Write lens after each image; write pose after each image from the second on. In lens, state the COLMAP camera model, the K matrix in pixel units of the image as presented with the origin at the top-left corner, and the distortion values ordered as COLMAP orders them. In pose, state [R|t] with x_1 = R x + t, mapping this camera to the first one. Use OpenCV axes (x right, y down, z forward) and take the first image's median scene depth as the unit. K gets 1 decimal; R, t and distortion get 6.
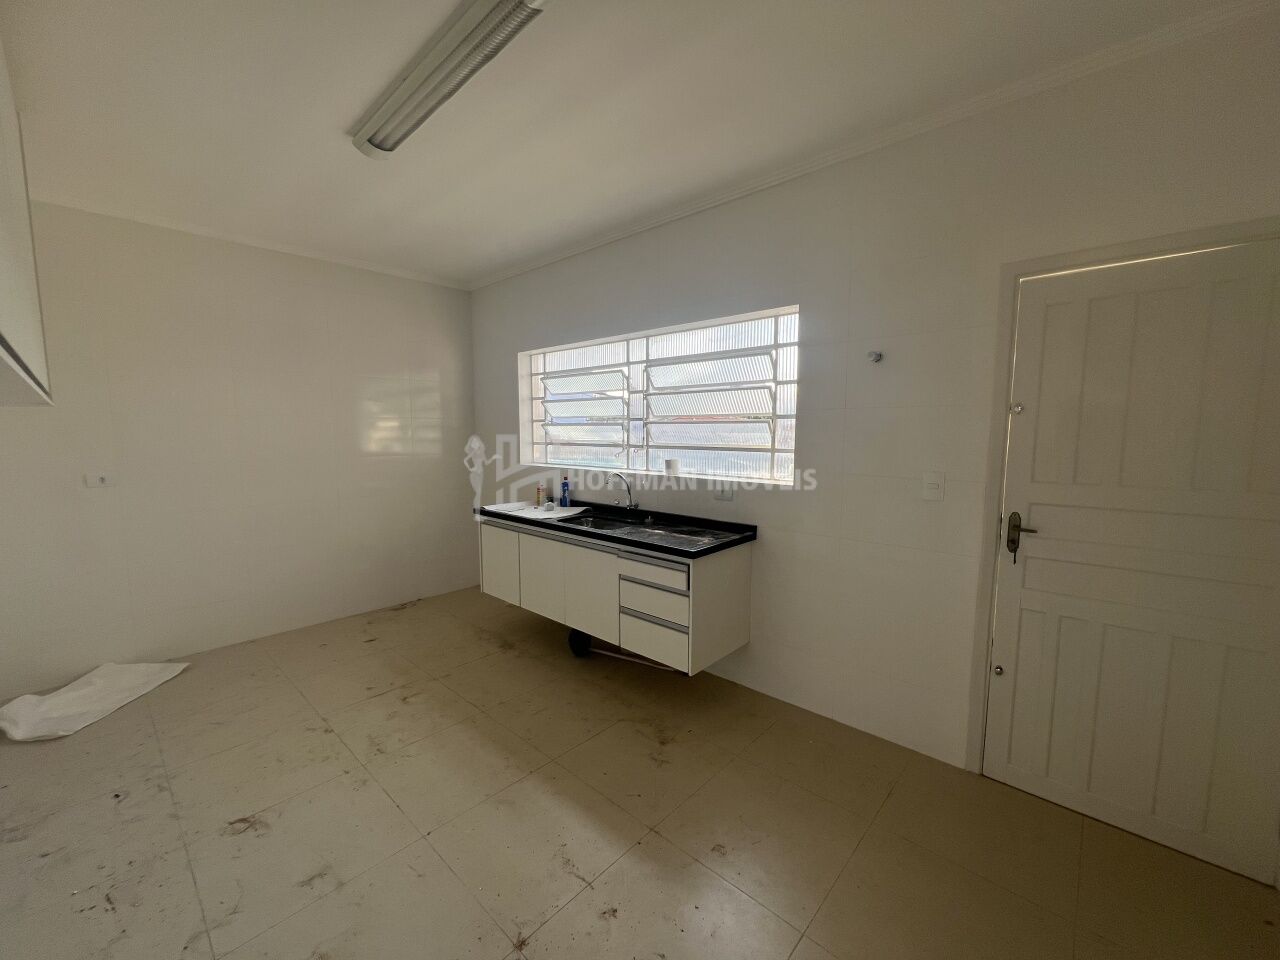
lens RADIAL K [[511.4, 0, 637.5], [0, 511.4, 482.0], [0, 0, 1]] dist [-0.001016, -0.000039]
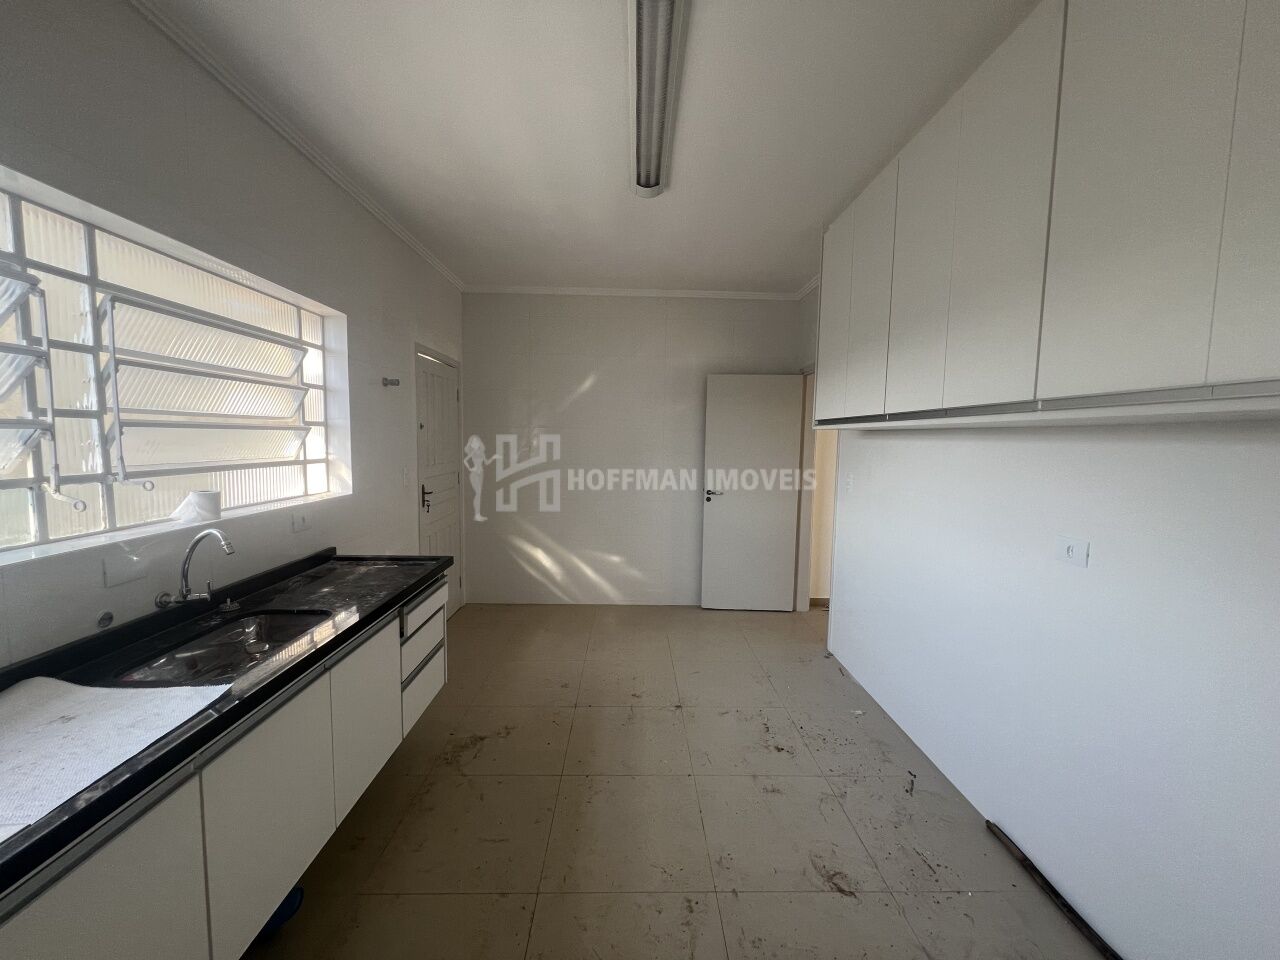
lens RADIAL K [[511.4, 0, 638.8], [0, 511.4, 480.2], [0, 0, 1]] dist [-0.001016, -0.000039]
pose [[-0.690000, -0.073712, 0.720046, -0.875871], [0.056231, 0.986335, 0.154857, -0.155468], [-0.721622, 0.147340, -0.676427, 1.375020]]
